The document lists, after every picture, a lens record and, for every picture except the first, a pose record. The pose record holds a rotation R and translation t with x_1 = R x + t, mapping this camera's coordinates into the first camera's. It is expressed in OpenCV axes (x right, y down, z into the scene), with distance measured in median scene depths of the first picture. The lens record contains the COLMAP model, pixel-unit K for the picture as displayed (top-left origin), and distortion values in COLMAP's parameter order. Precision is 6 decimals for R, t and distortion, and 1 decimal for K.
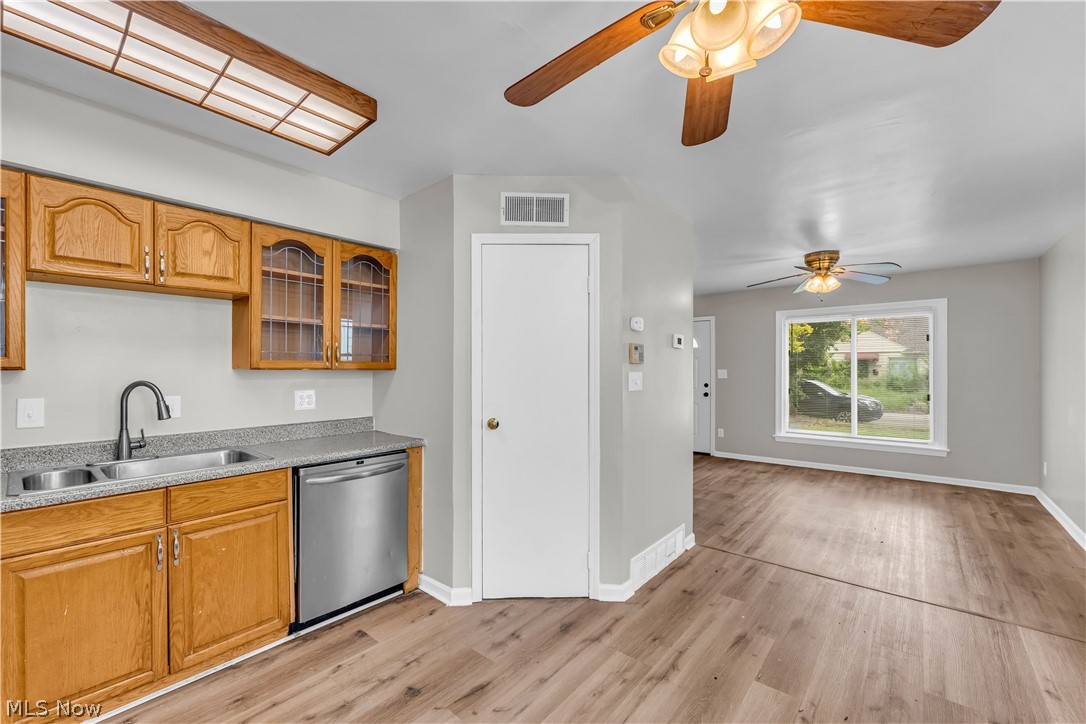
lens RADIAL K [[440.8, 0, 537.7], [0, 440.8, 368.0], [0, 0, 1]] dist [0.000468, -0.001607]
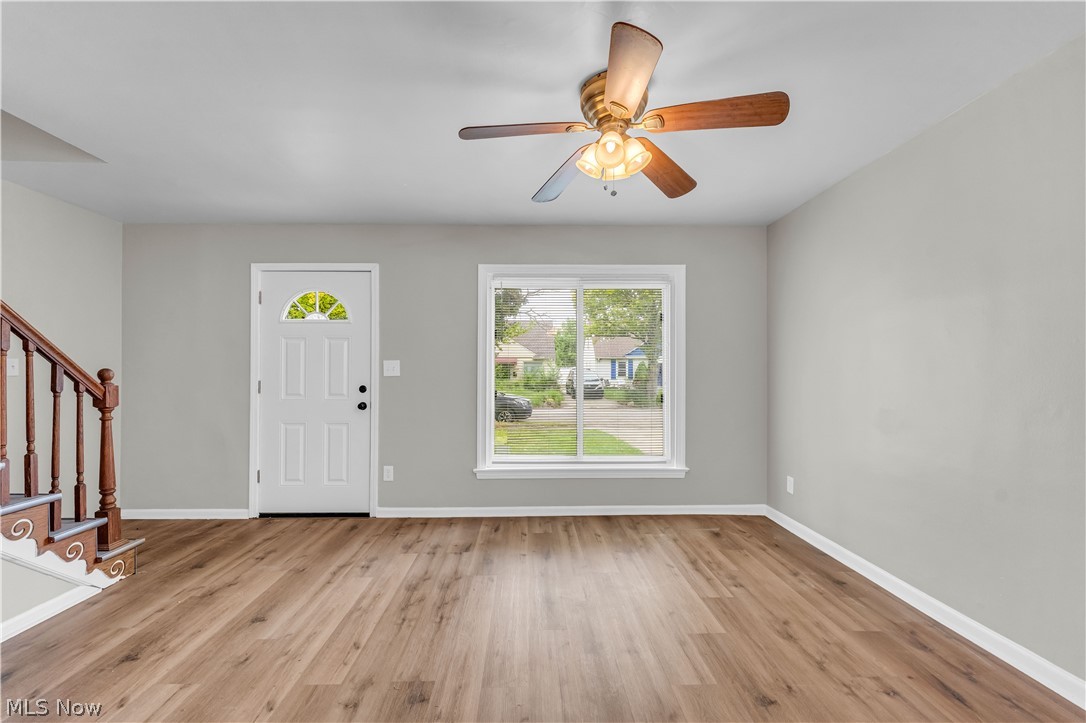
lens RADIAL K [[440.8, 0, 536.7], [0, 440.8, 368.6], [0, 0, 1]] dist [0.000468, -0.001607]
pose [[0.748512, 0.007878, 0.663074, 0.274918], [-0.003831, 0.999964, -0.007556, 0.026265], [-0.663110, 0.003116, 0.748515, 0.679559]]
